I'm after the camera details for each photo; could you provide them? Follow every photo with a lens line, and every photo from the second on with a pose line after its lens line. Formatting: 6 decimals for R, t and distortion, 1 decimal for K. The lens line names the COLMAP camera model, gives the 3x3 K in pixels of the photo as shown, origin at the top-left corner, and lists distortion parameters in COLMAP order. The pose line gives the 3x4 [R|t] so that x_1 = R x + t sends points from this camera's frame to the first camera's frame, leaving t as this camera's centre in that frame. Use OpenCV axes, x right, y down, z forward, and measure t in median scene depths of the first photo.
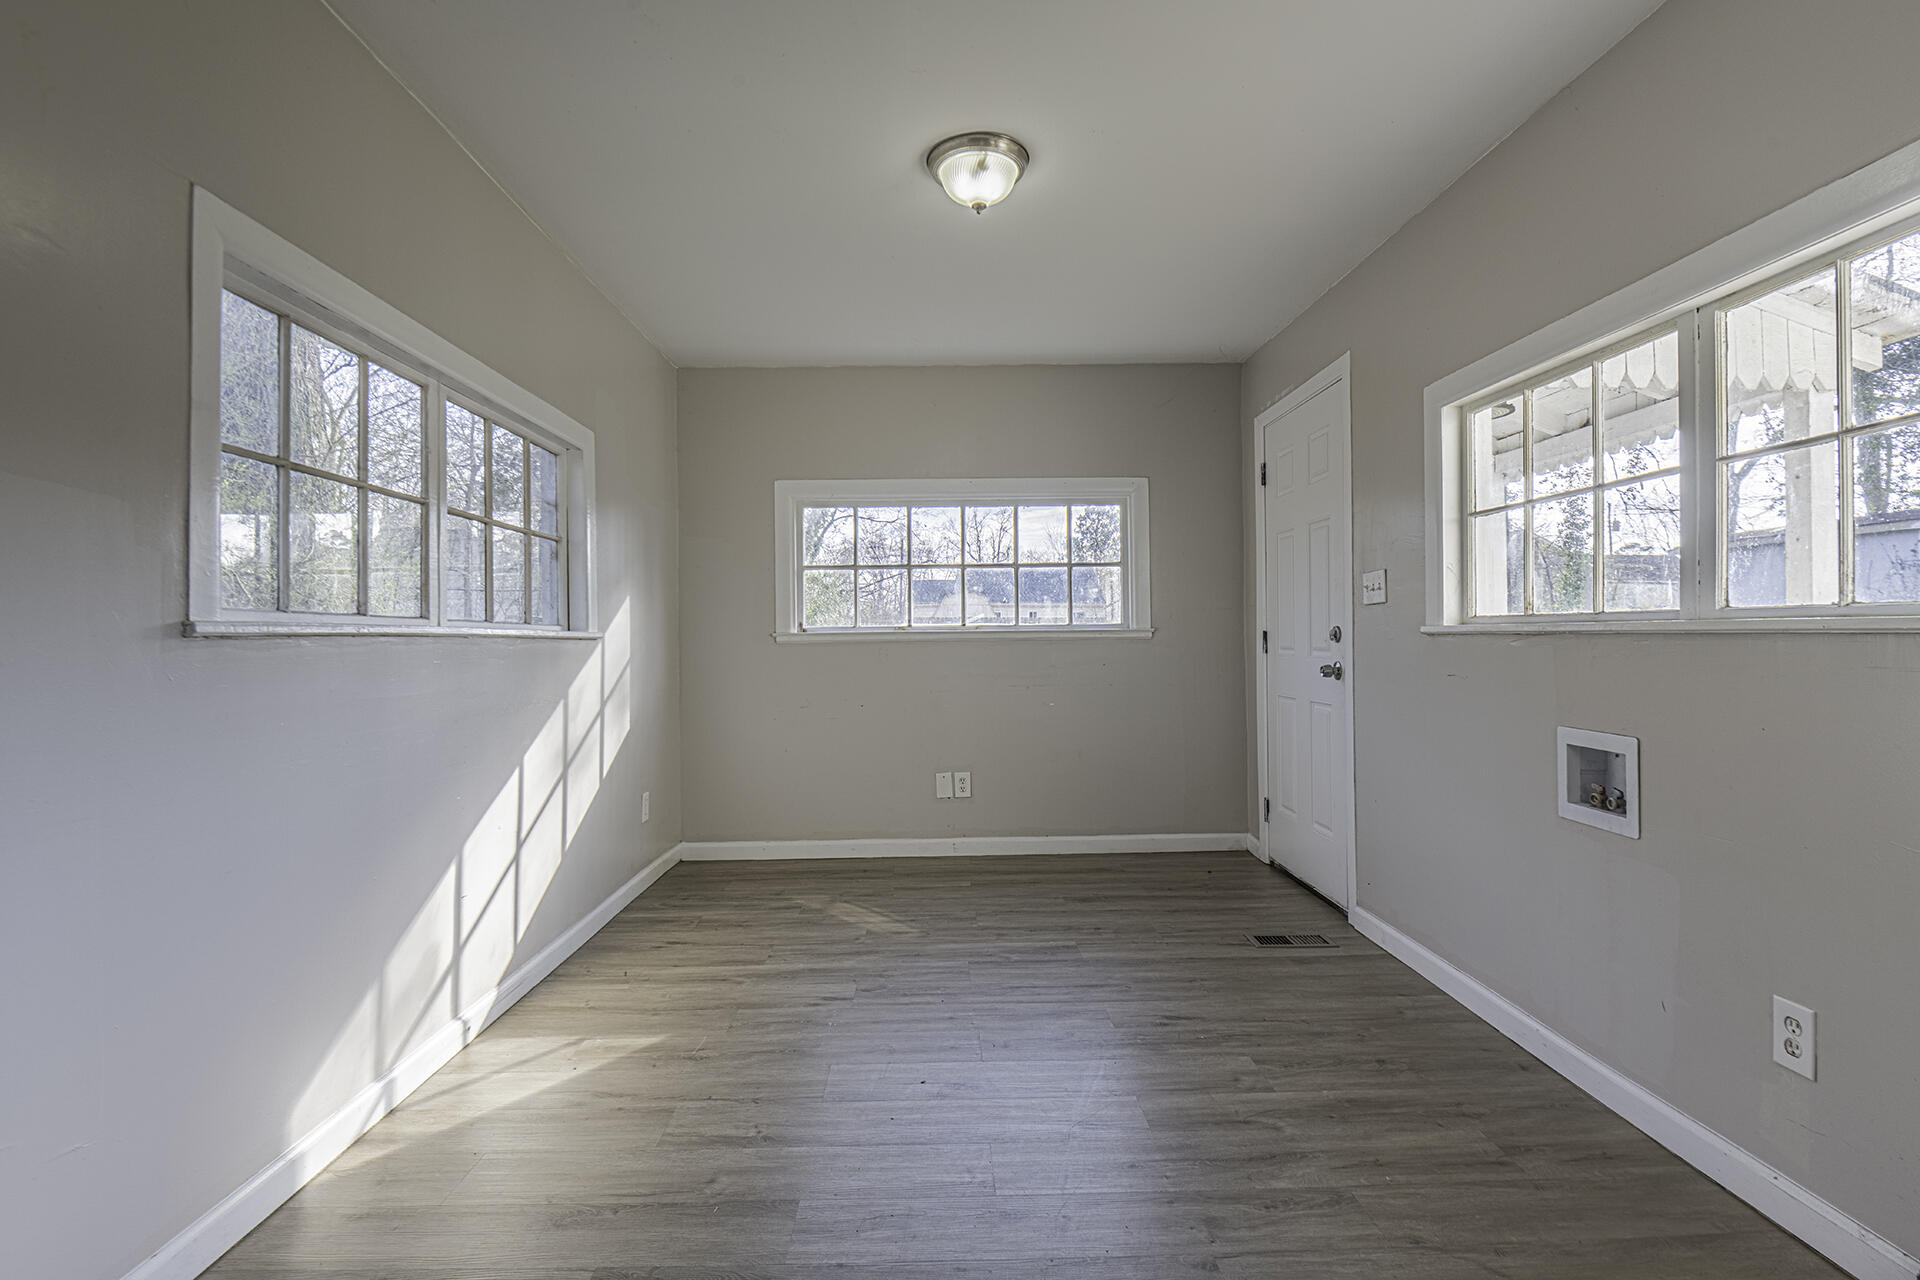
lens RADIAL K [[902.1, 0, 953.8], [0, 902.1, 632.8], [0, 0, 1]] dist [-0.002628, -0.011706]
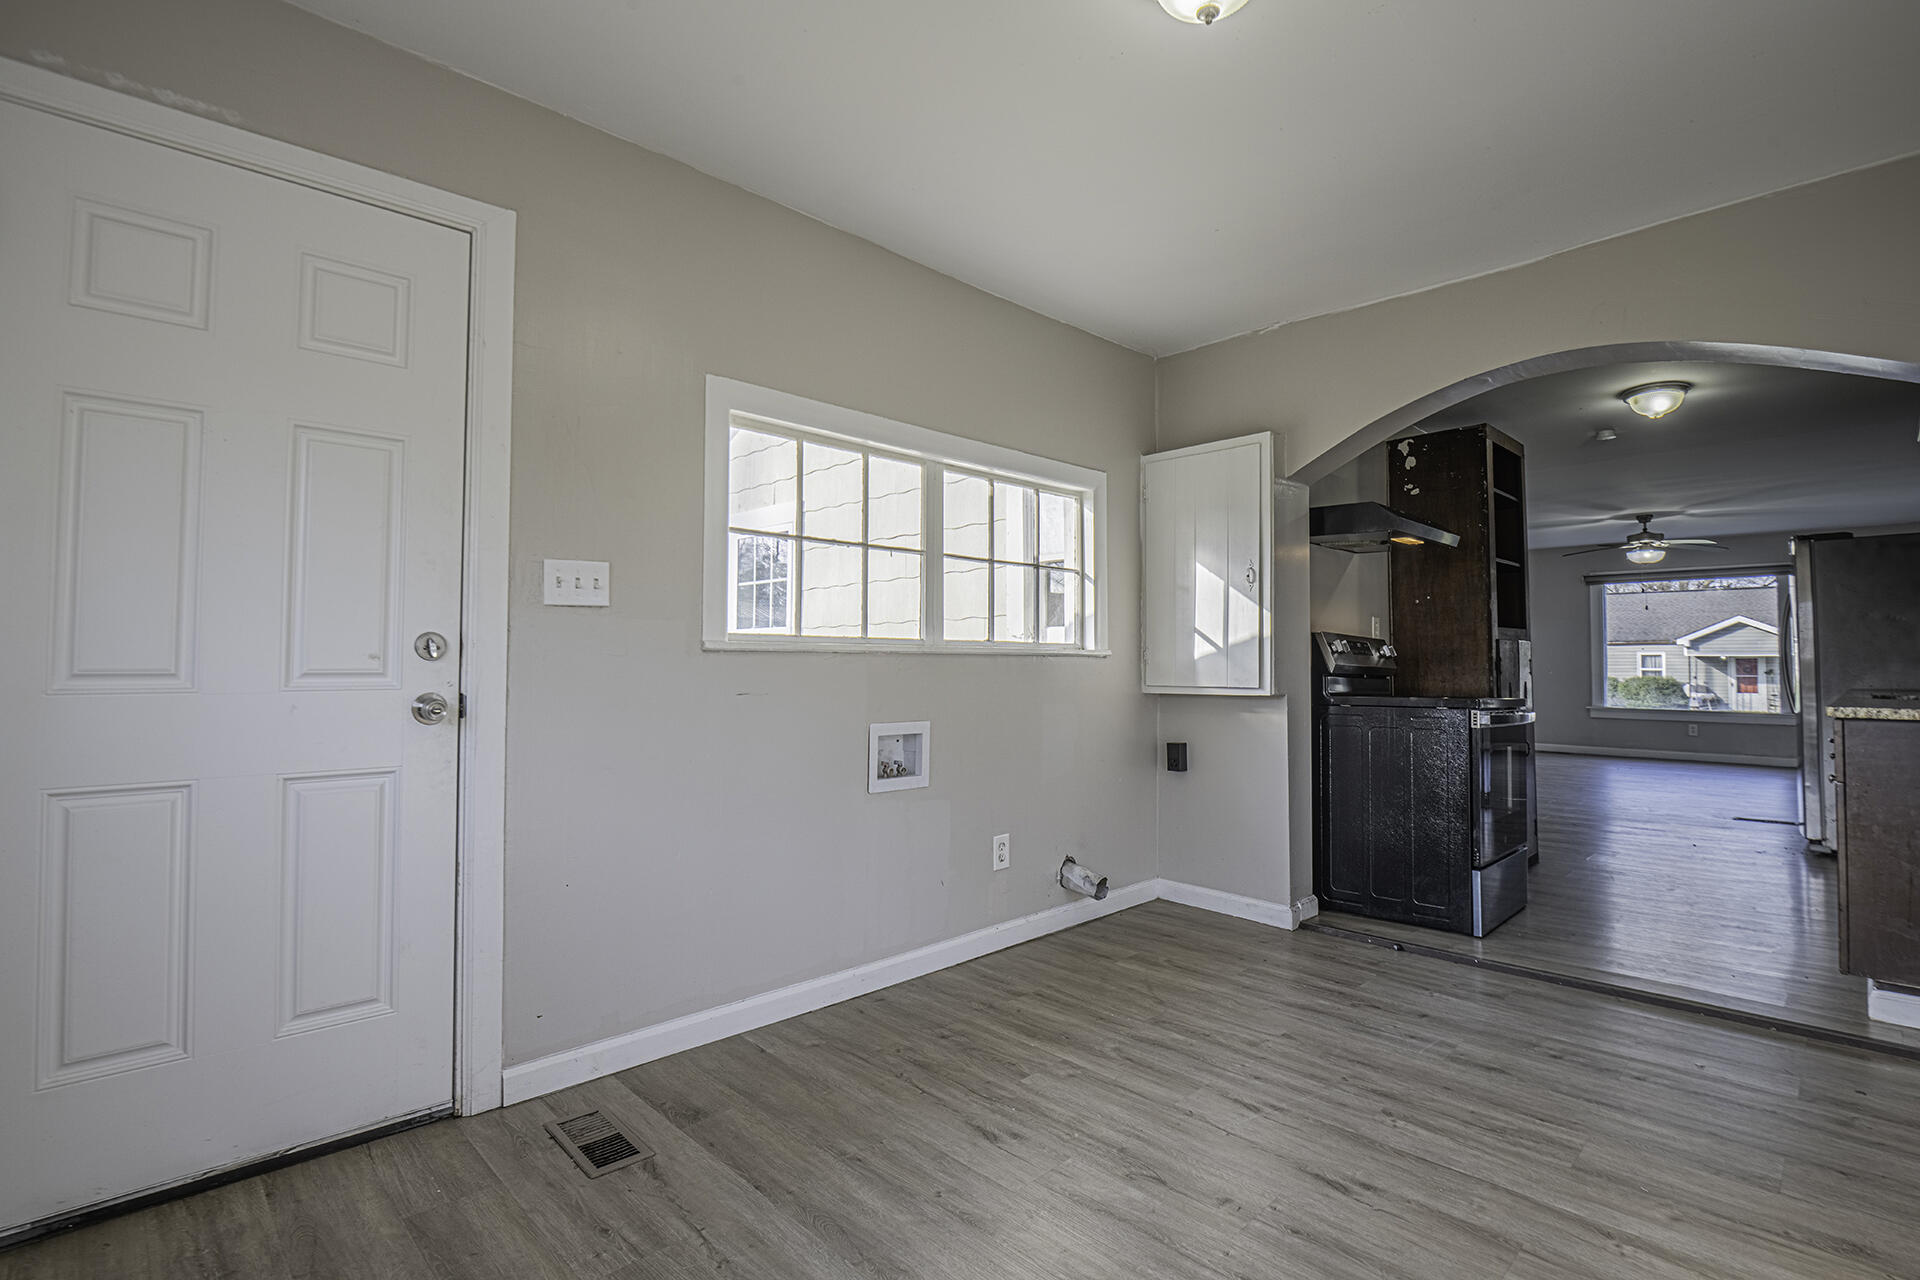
lens RADIAL K [[902.1, 0, 953.8], [0, 902.1, 632.8], [0, 0, 1]] dist [-0.002628, -0.011706]
pose [[-0.679100, 0.023490, 0.733669, -0.369585], [-0.004772, 0.999325, -0.036412, 0.019589], [-0.734030, -0.028228, -0.678530, 1.802150]]
